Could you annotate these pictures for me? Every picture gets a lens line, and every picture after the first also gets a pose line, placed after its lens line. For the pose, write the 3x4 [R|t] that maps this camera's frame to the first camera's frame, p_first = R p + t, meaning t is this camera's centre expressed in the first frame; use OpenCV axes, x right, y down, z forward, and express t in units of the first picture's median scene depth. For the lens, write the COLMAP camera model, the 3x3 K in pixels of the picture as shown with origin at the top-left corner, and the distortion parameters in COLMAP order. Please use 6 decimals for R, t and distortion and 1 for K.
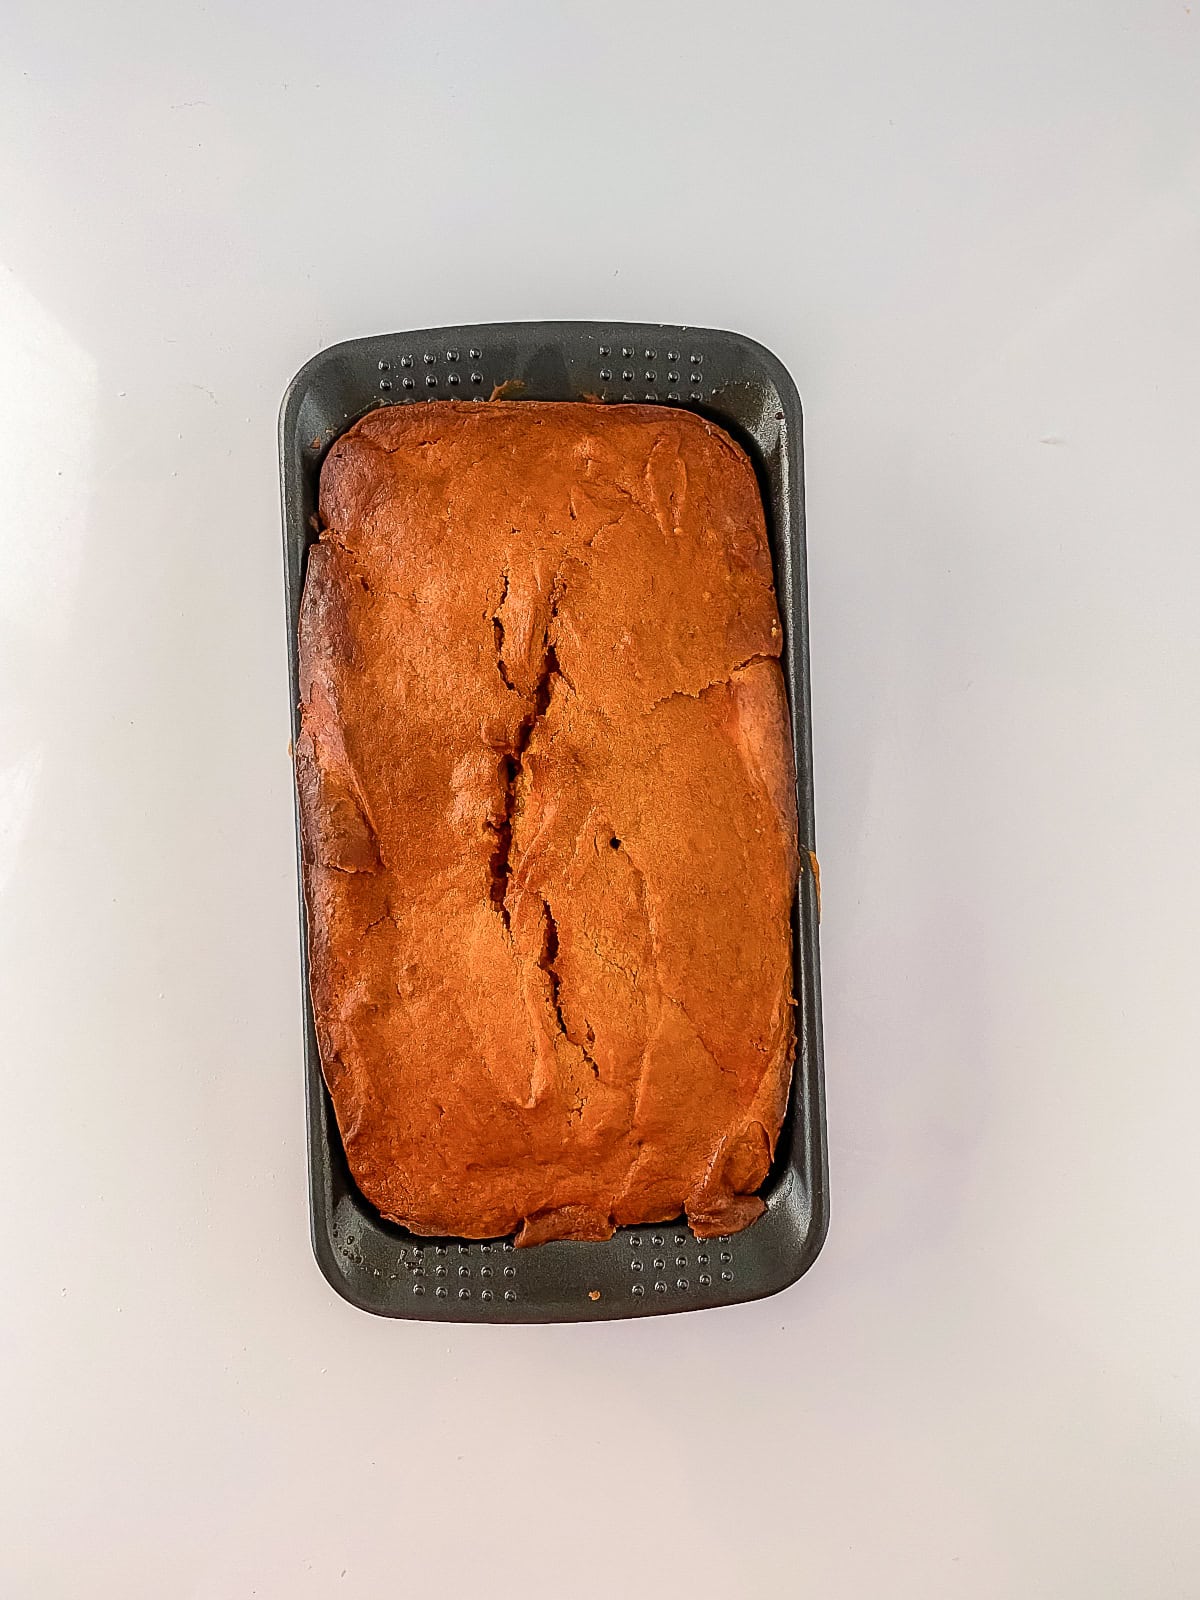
lens RADIAL K [[1278.0, 0, 597.4], [0, 1278.0, 789.3], [0, 0, 1]] dist [0.162017, -0.612997]
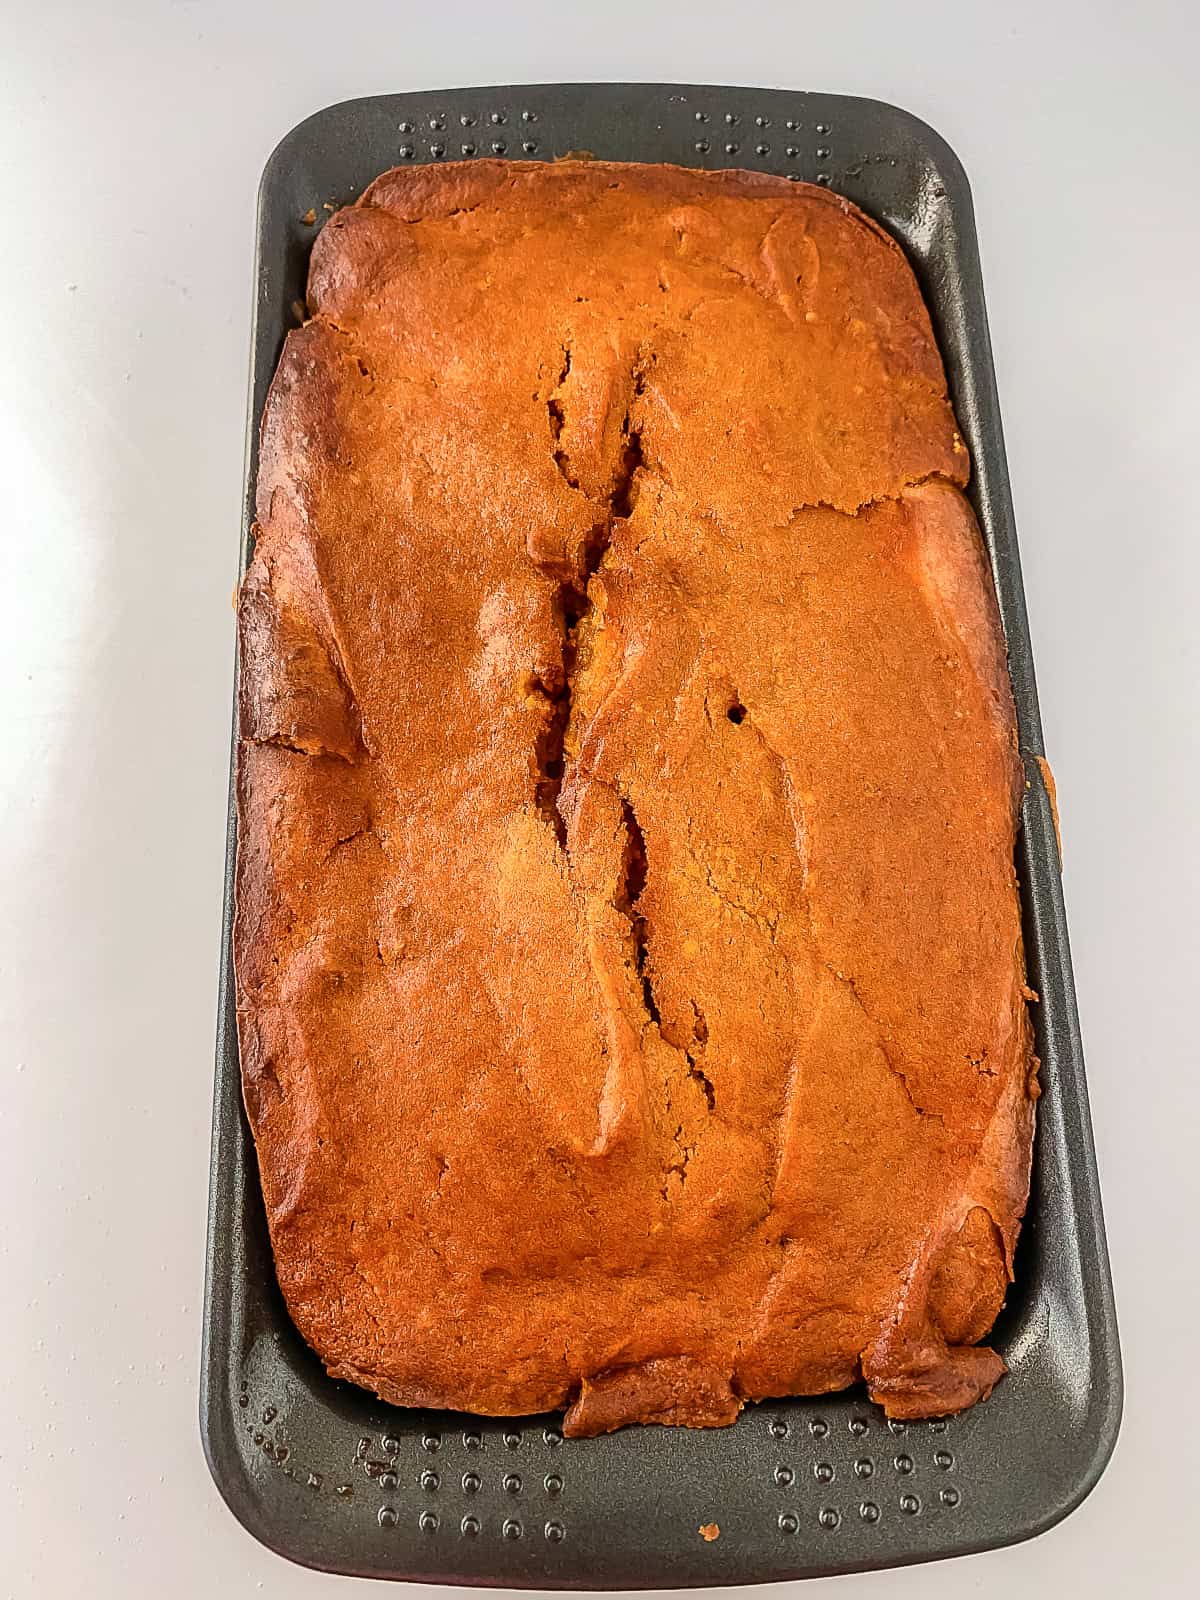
lens RADIAL K [[1234.8, 0, 593.5], [0, 1234.8, 807.2], [0, 0, 1]] dist [0.079022, -0.218082]
pose [[0.999960, 0.006810, -0.005814, -0.051295], [-0.008136, 0.962150, -0.272399, 0.246268], [0.003739, 0.272435, 0.962167, 0.422172]]
